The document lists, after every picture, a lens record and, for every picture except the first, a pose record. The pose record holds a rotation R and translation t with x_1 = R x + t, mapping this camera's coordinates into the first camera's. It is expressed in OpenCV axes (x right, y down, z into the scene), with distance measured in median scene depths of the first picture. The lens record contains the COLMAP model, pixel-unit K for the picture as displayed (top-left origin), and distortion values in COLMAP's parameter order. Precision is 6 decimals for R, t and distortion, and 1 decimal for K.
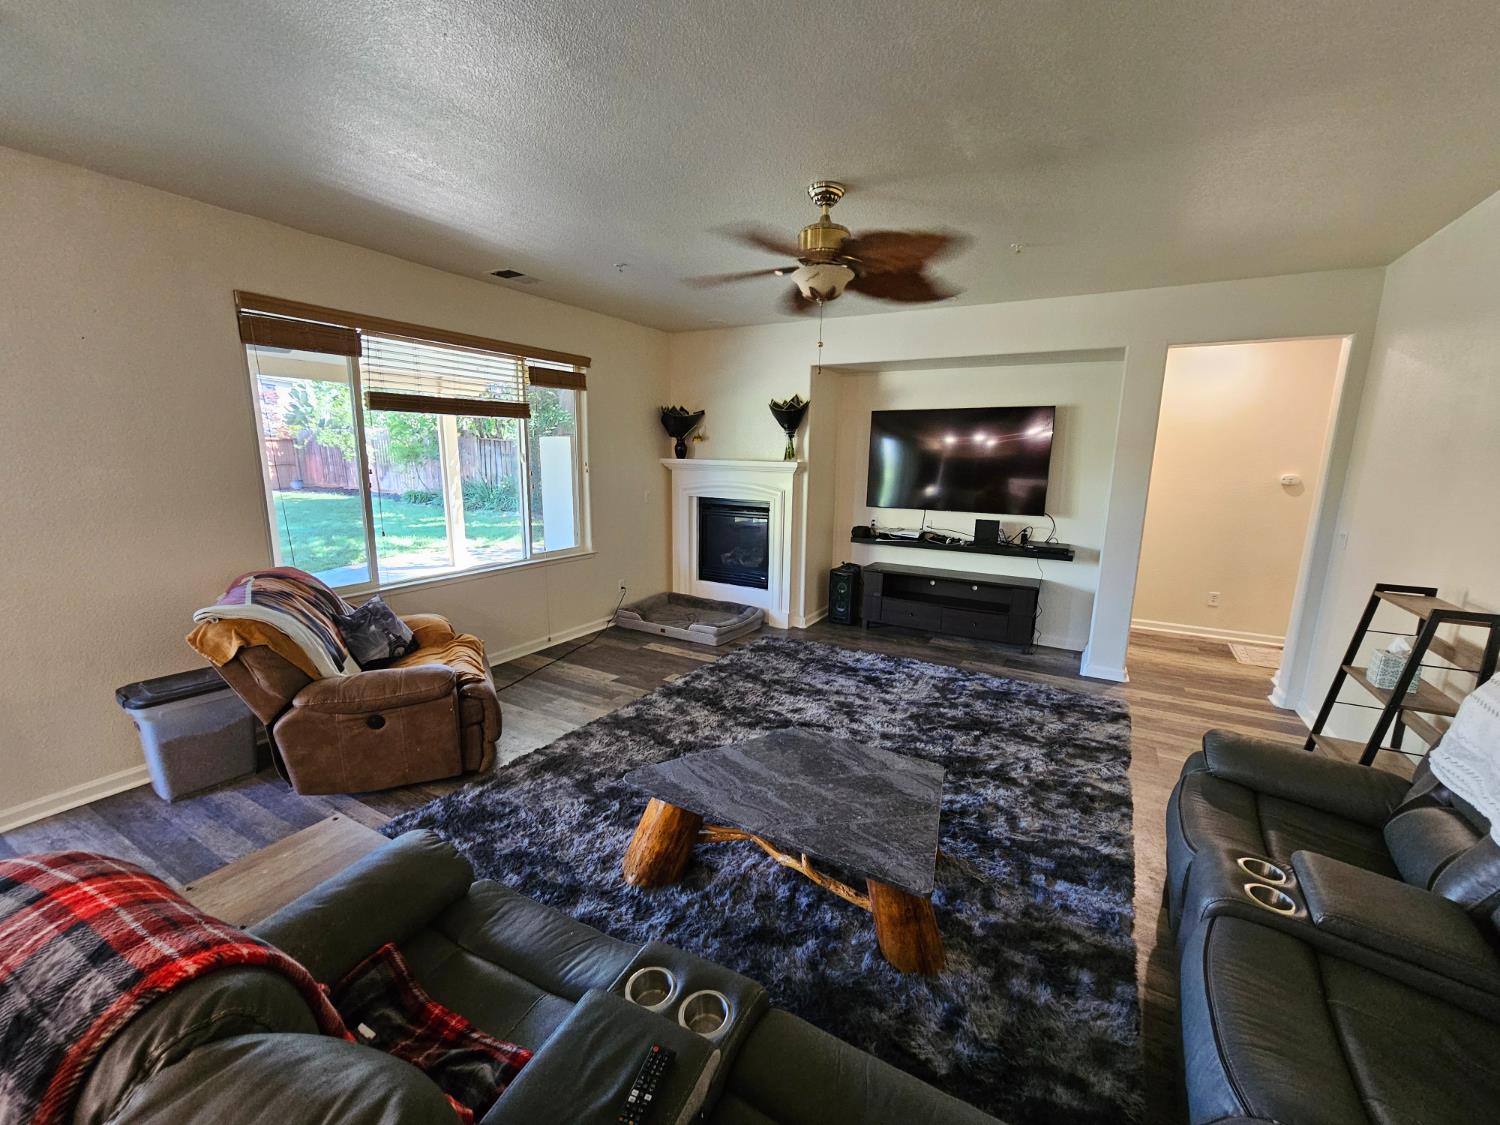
lens RADIAL K [[617.3, 0, 736.9], [0, 617.3, 572.2], [0, 0, 1]] dist [-0.001483, -0.000419]
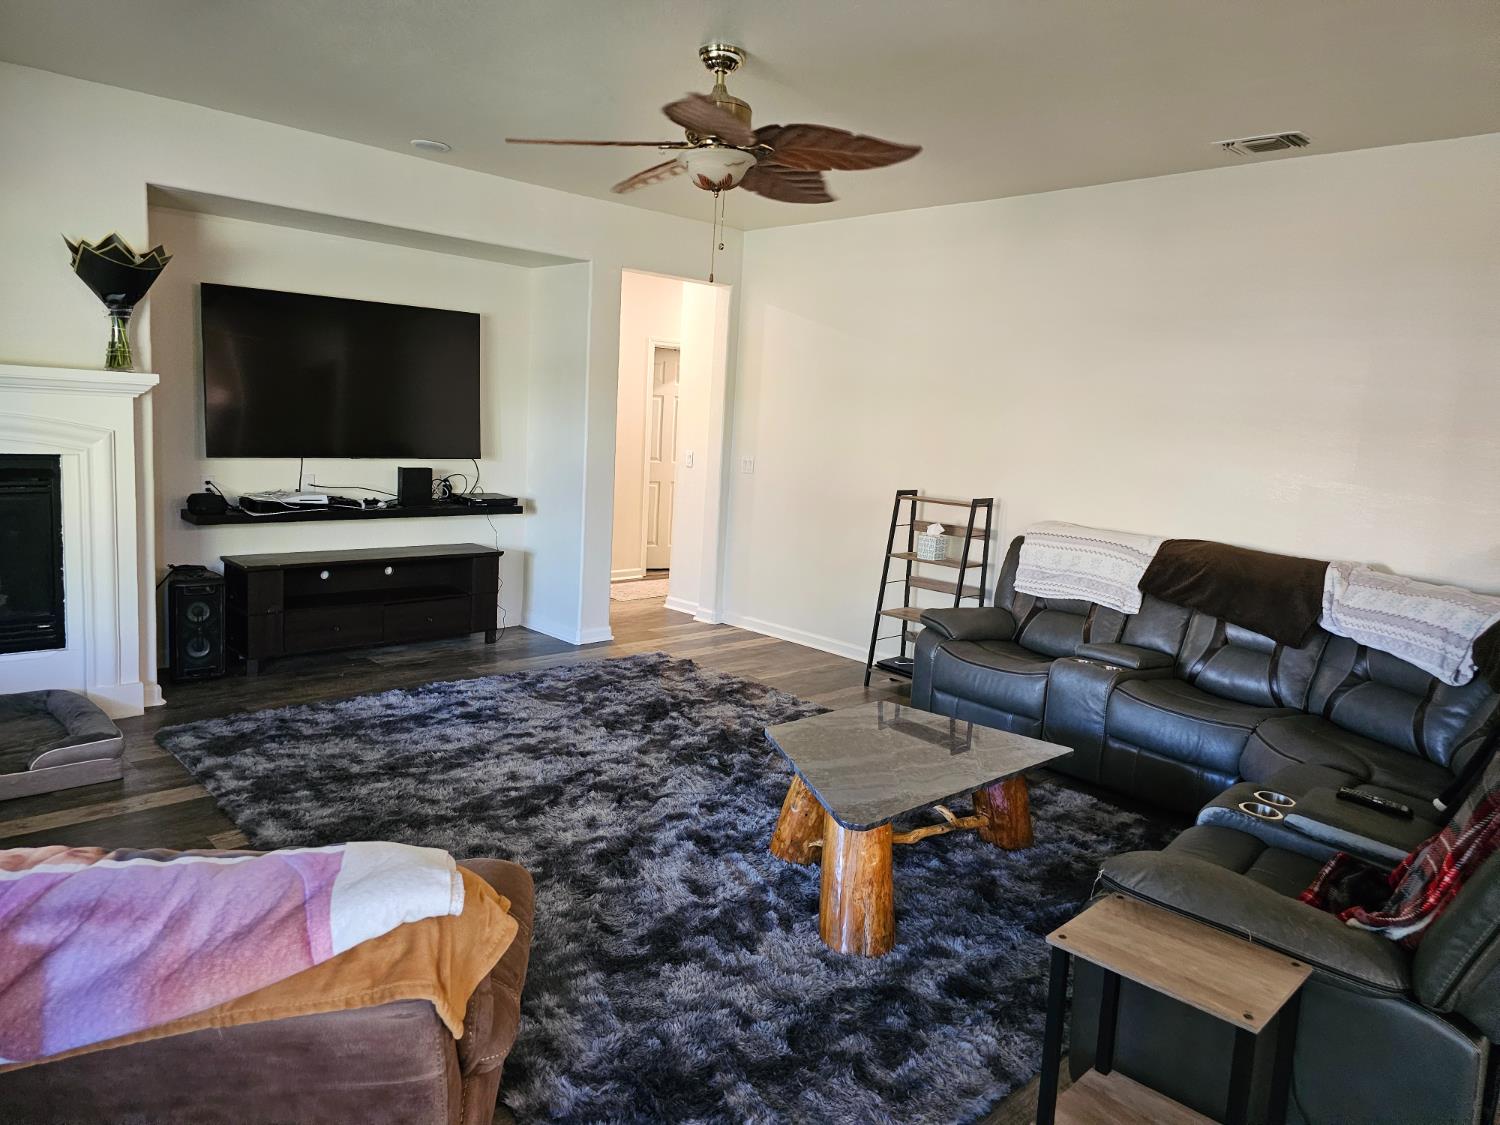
lens RADIAL K [[999.3, 0, 753.9], [0, 999.3, 554.3], [0, 0, 1]] dist [0.052928, -0.046302]
pose [[0.268972, -0.133604, 0.953837, -0.674074], [0.134669, 0.985821, 0.100108, -0.060133], [-0.953687, 0.101526, 0.283150, 0.385869]]
